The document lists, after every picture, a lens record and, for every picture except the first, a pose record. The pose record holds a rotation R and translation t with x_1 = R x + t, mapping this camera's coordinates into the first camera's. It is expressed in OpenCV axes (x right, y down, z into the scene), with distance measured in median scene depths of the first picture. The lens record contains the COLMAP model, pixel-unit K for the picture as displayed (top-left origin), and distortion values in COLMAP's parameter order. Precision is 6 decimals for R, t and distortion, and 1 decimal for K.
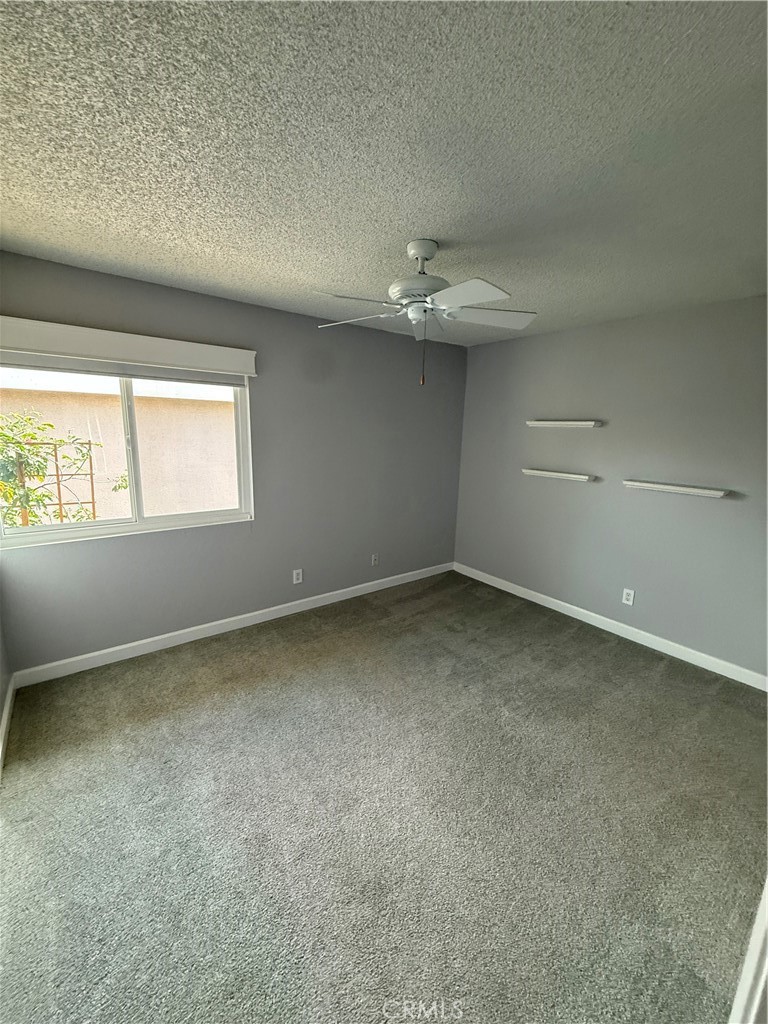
lens RADIAL K [[410.0, 0, 384.0], [0, 410.0, 512.0], [0, 0, 1]] dist [0.001224, 0.000303]
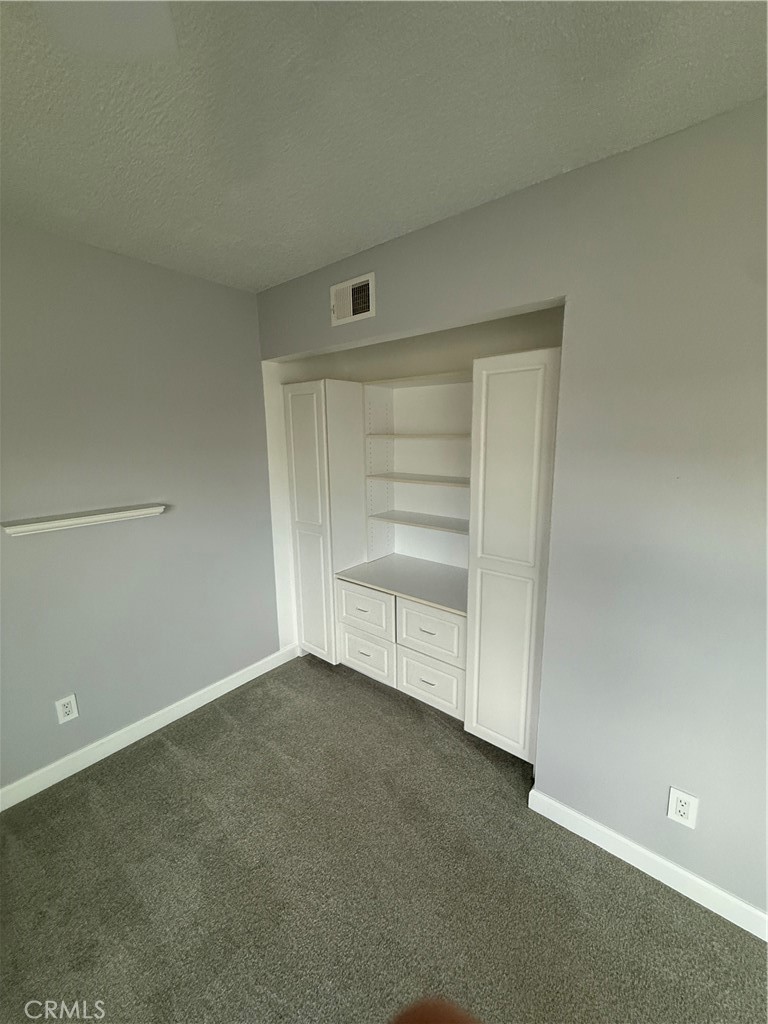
lens RADIAL K [[410.0, 0, 384.0], [0, 410.0, 512.0], [0, 0, 1]] dist [0.001224, 0.000303]
pose [[-0.223194, -0.200838, 0.953860, -0.021695], [0.201626, 0.947871, 0.246755, -0.136398], [-0.953694, 0.247398, -0.171065, 0.678151]]
